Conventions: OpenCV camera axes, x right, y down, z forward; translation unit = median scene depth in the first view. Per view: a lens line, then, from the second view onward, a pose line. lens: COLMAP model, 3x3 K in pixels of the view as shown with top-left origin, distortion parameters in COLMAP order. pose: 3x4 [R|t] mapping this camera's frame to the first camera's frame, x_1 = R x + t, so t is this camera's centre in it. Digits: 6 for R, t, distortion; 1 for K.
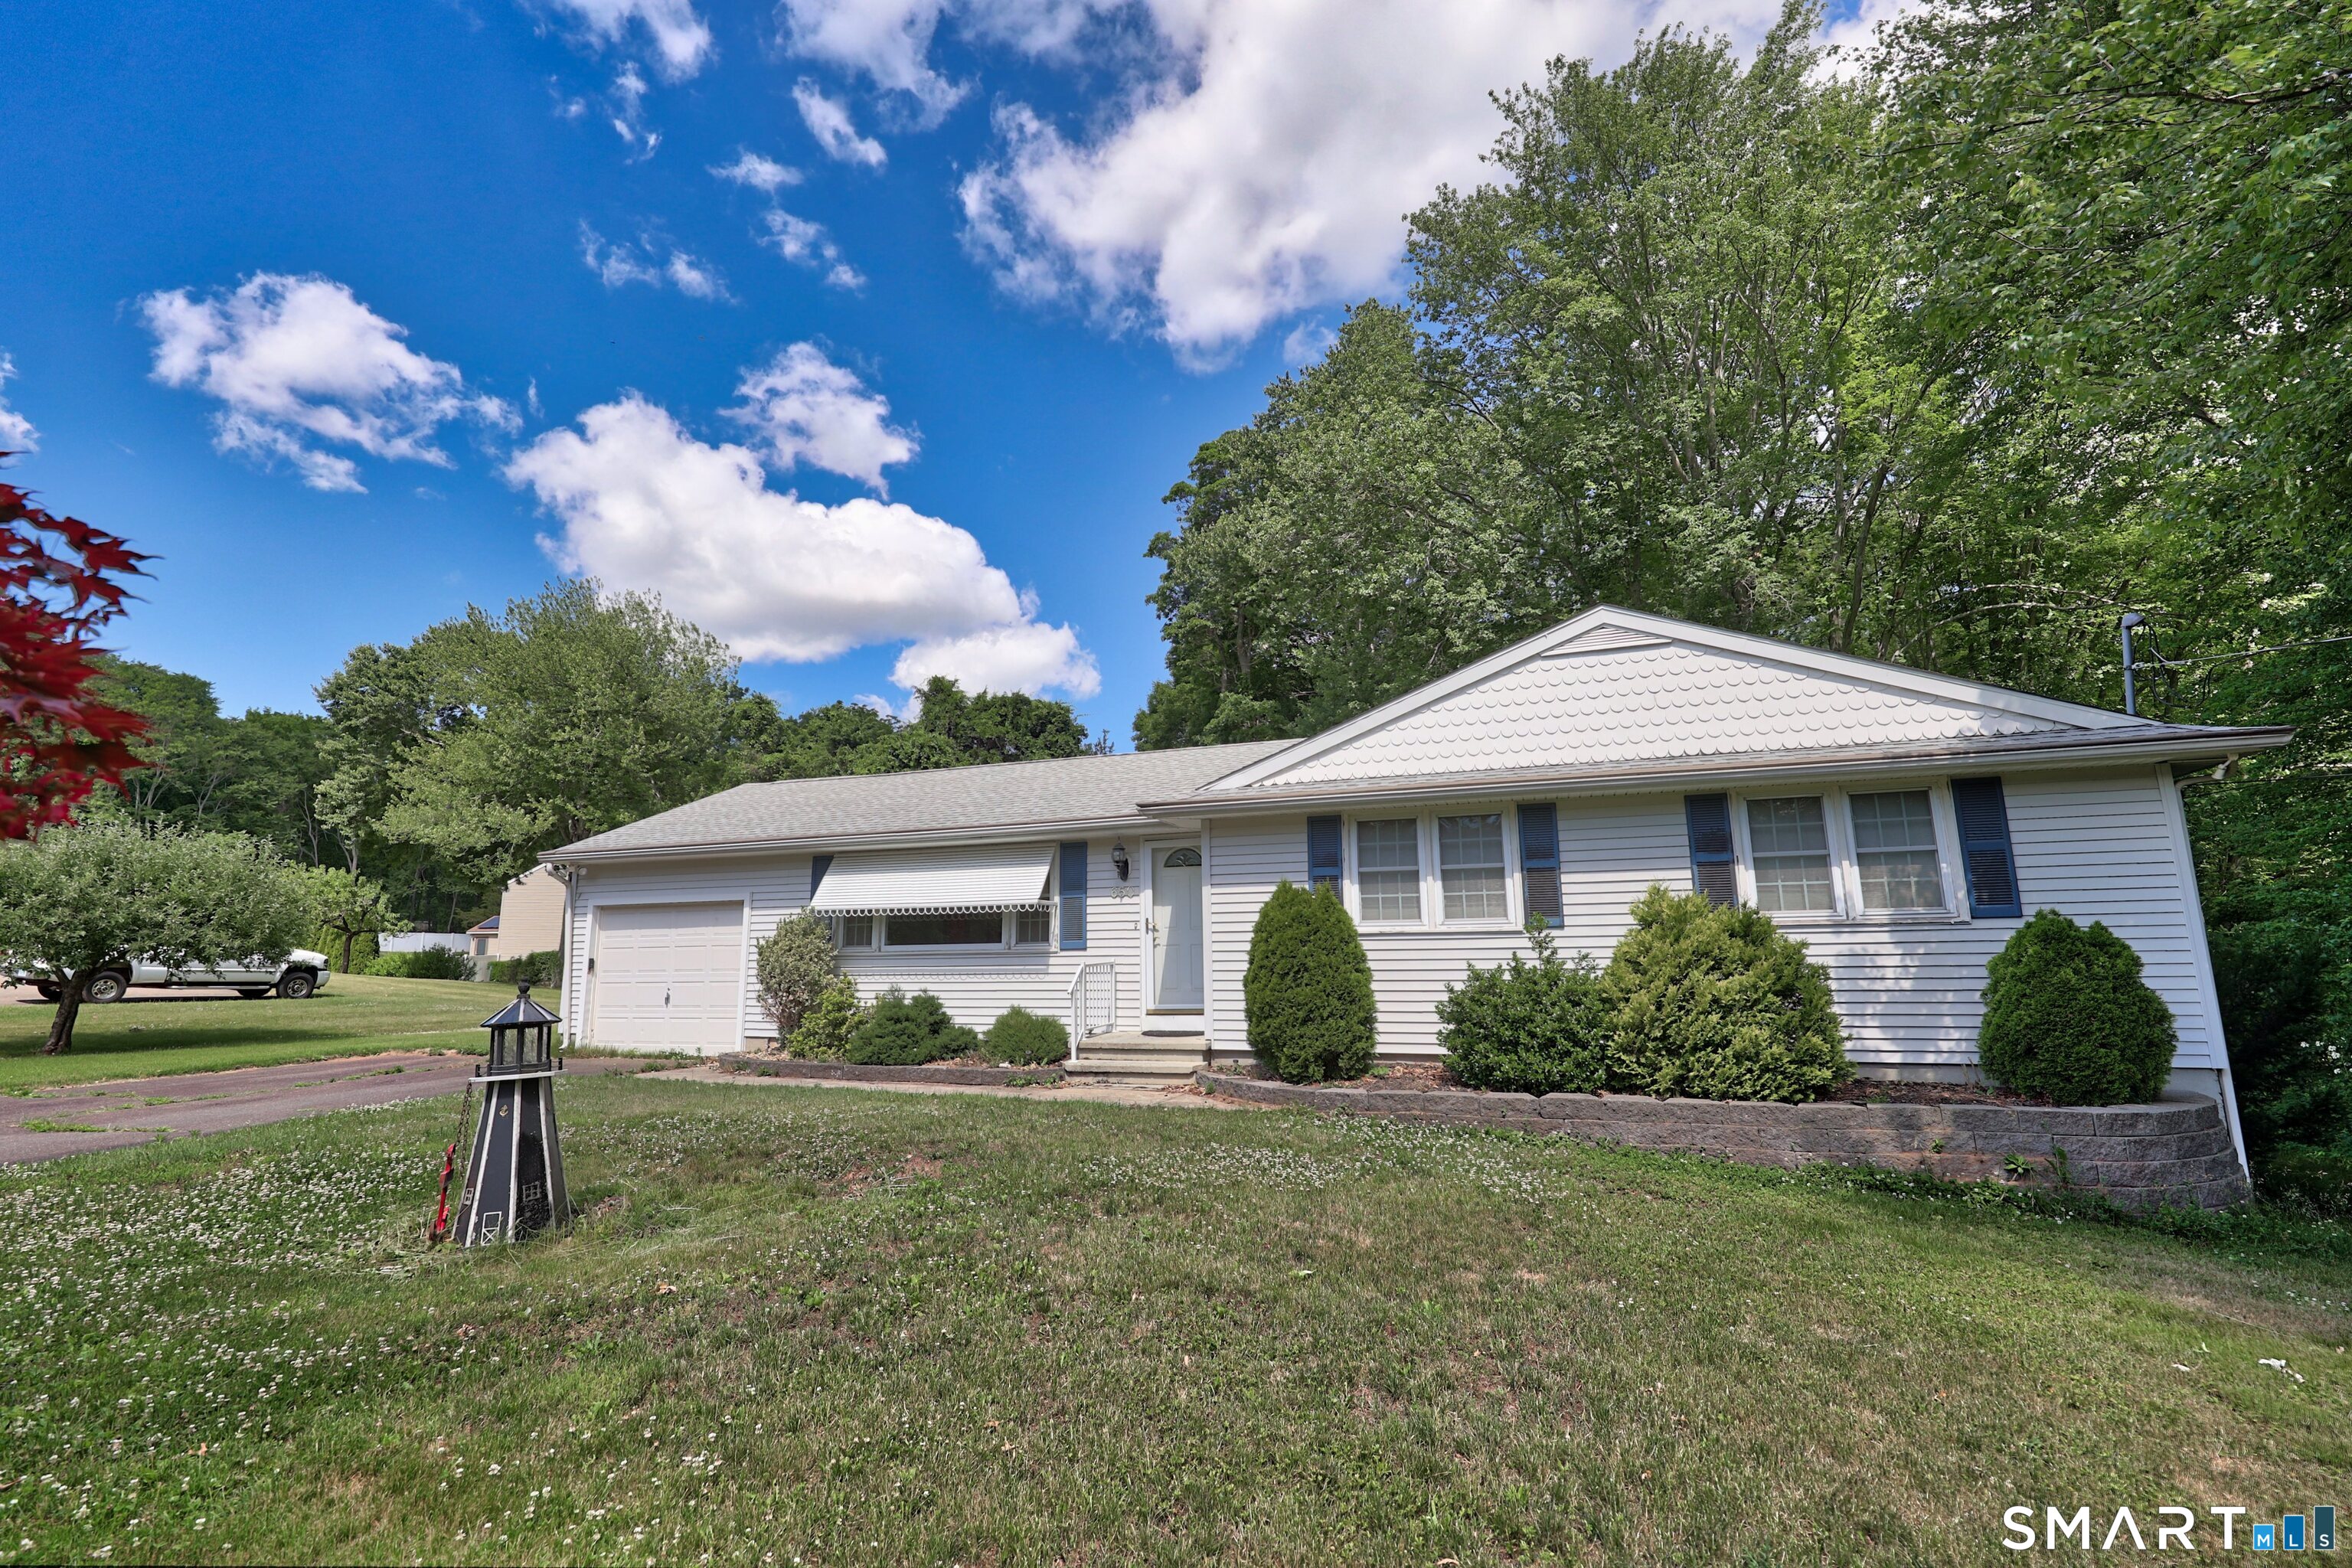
lens RADIAL K [[1073.9, 0, 1179.7], [0, 1073.9, 779.4], [0, 0, 1]] dist [-0.000449, 0.000040]
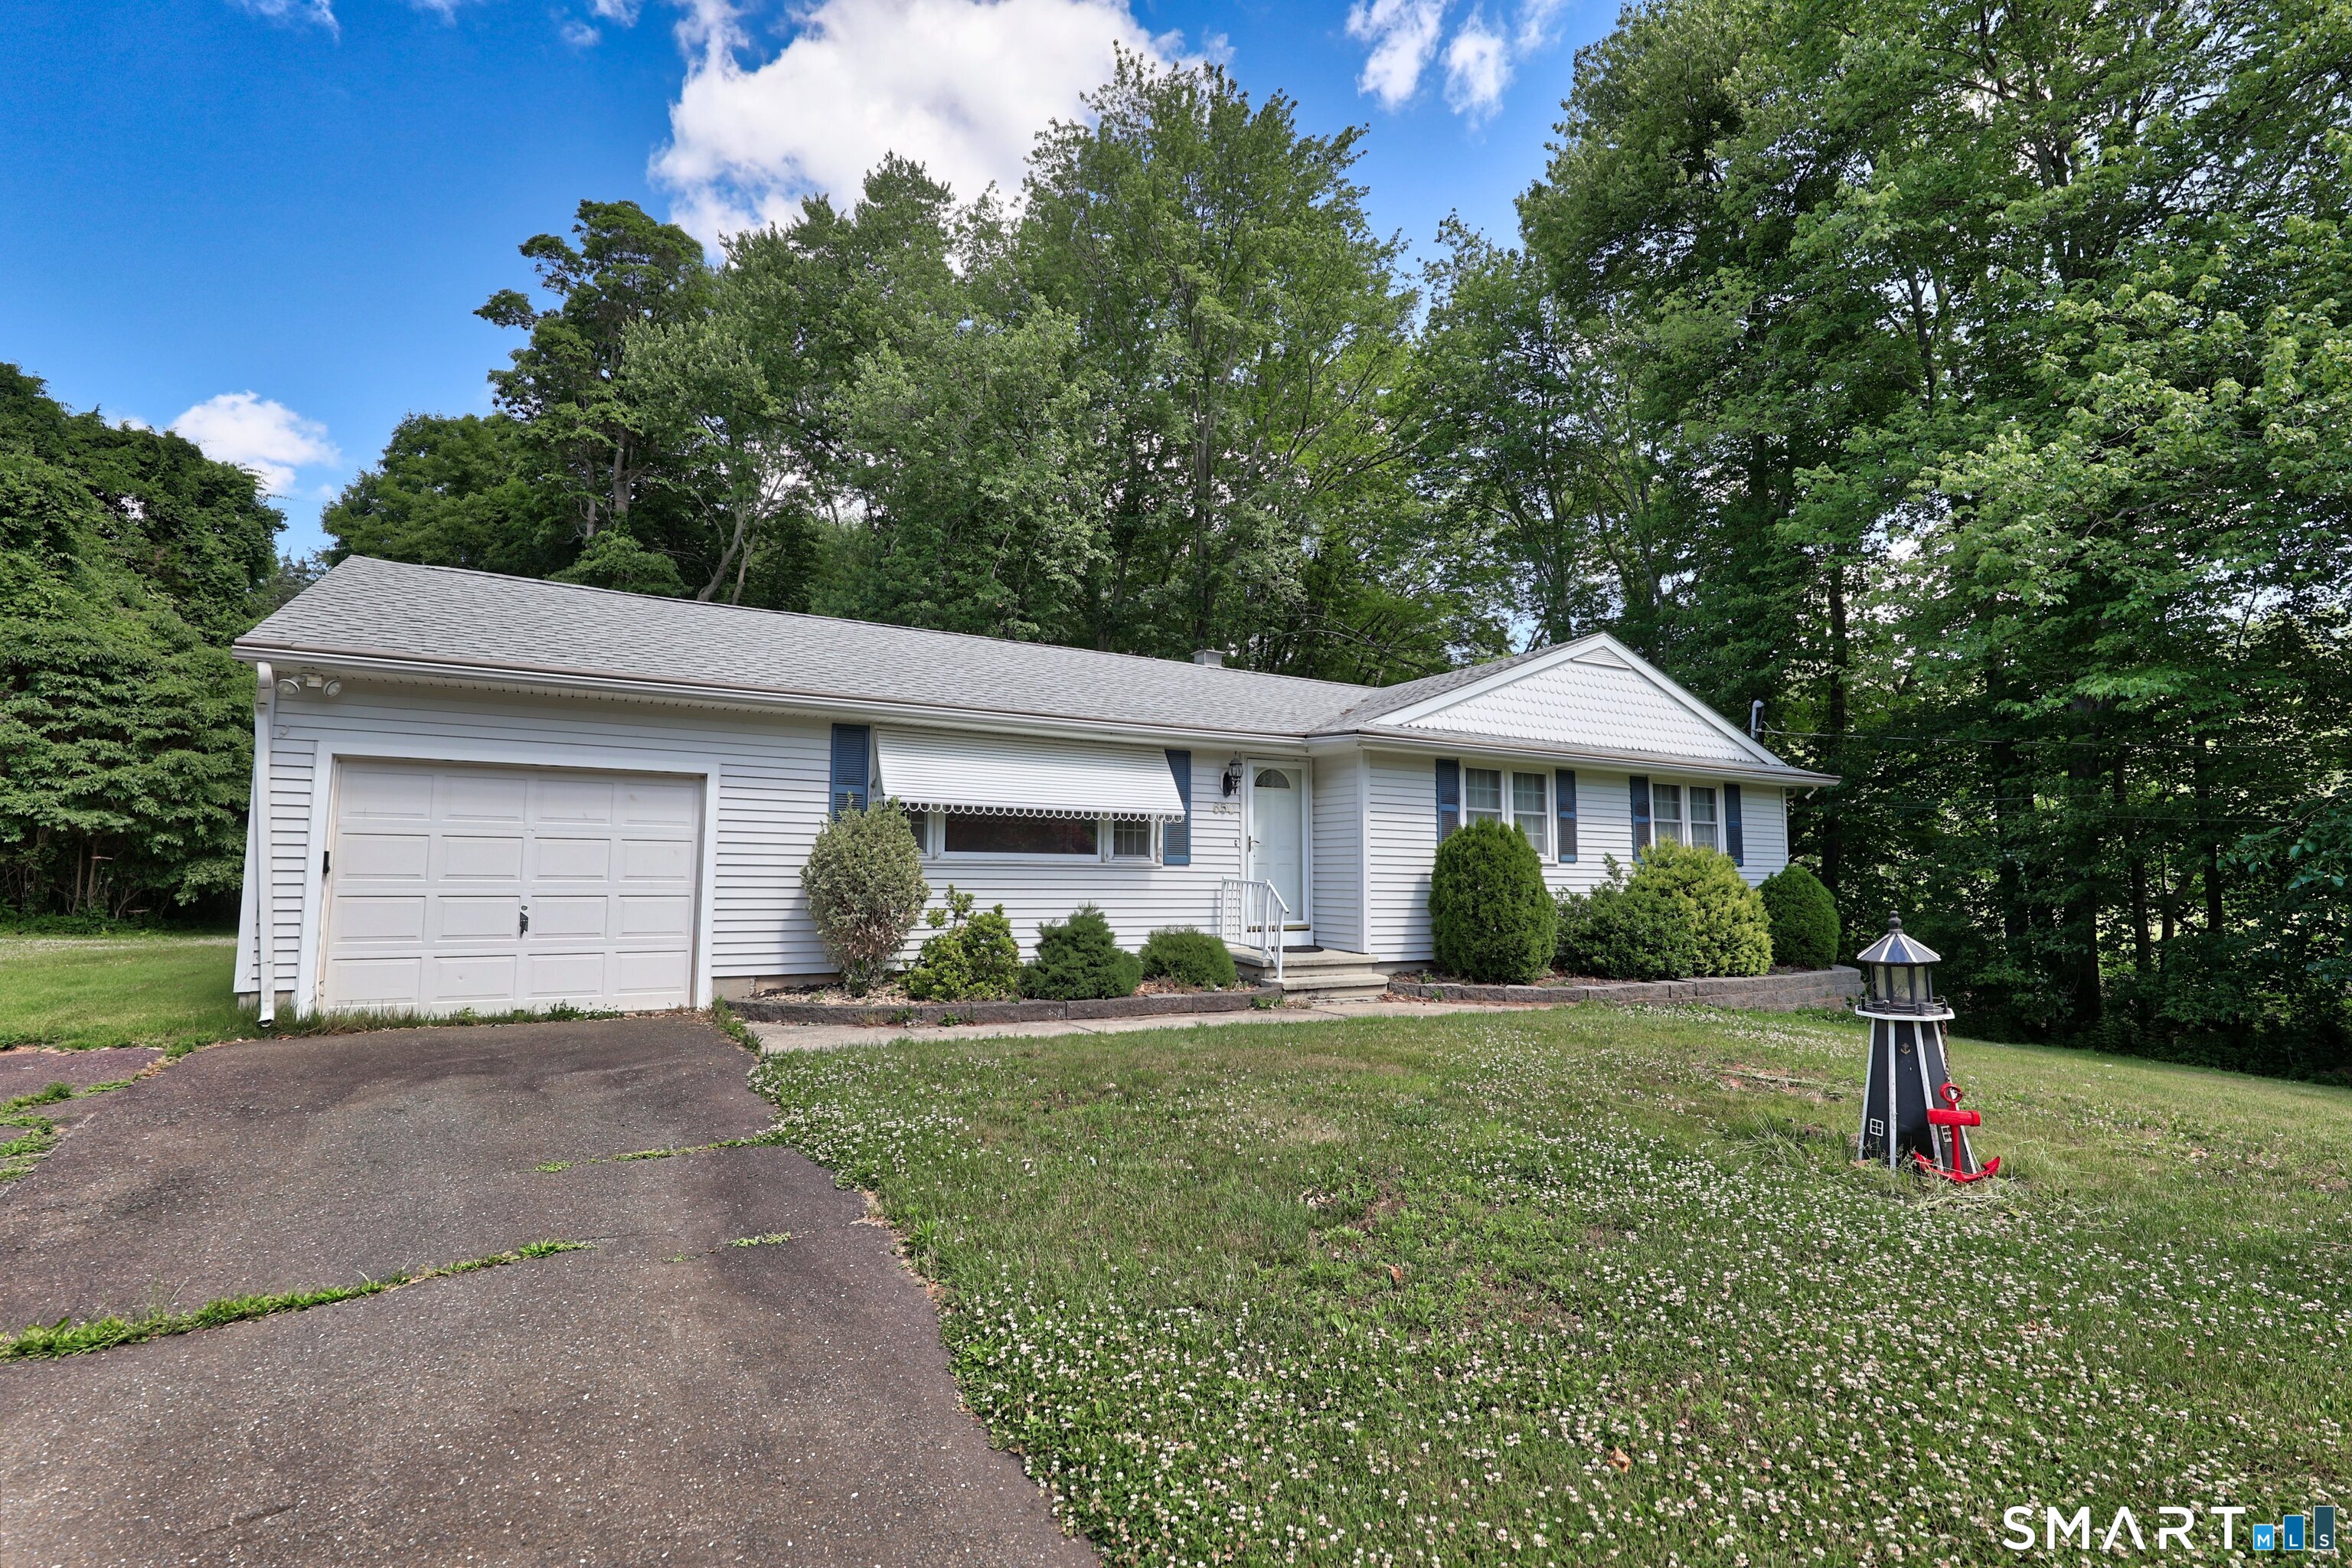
lens RADIAL K [[1073.9, 0, 1180.1], [0, 1073.9, 785.8], [0, 0, 1]] dist [-0.000449, 0.000040]
pose [[0.634942, 0.082977, 0.768091, -0.822533], [-0.151862, 0.988223, 0.018780, 0.073372], [-0.757487, -0.128568, 0.640066, 0.411814]]
